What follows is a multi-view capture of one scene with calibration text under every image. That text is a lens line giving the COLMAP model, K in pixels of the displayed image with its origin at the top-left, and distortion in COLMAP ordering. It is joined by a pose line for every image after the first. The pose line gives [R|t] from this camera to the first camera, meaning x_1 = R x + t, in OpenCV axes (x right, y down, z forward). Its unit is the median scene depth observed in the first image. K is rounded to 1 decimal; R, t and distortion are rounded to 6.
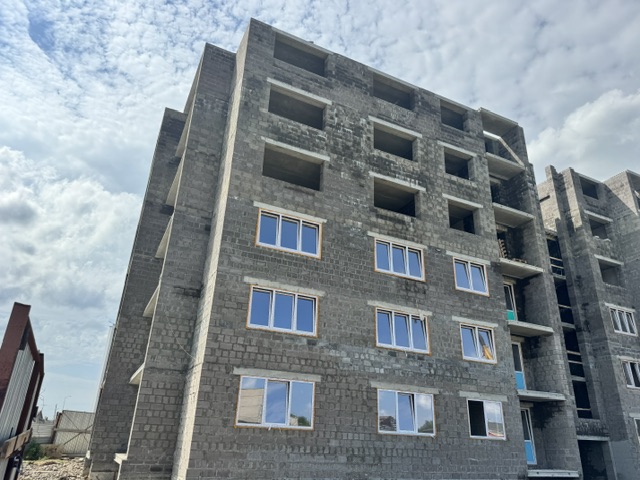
lens RADIAL K [[454.3, 0, 318.6], [0, 454.3, 239.9], [0, 0, 1]] dist [0.080189, -0.105674]
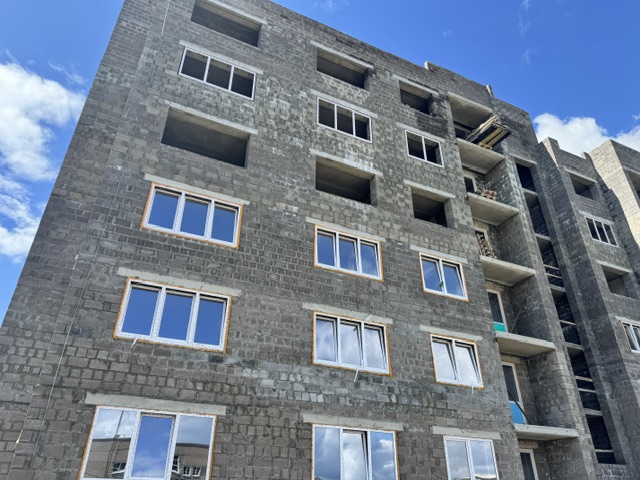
lens RADIAL K [[454.3, 0, 319.2], [0, 454.3, 231.1], [0, 0, 1]] dist [0.080189, -0.105674]
pose [[0.999487, -0.032020, 0.000665, 0.137072], [0.031821, 0.990479, -0.133936, 0.116161], [0.003630, 0.133889, 0.990990, 0.236579]]
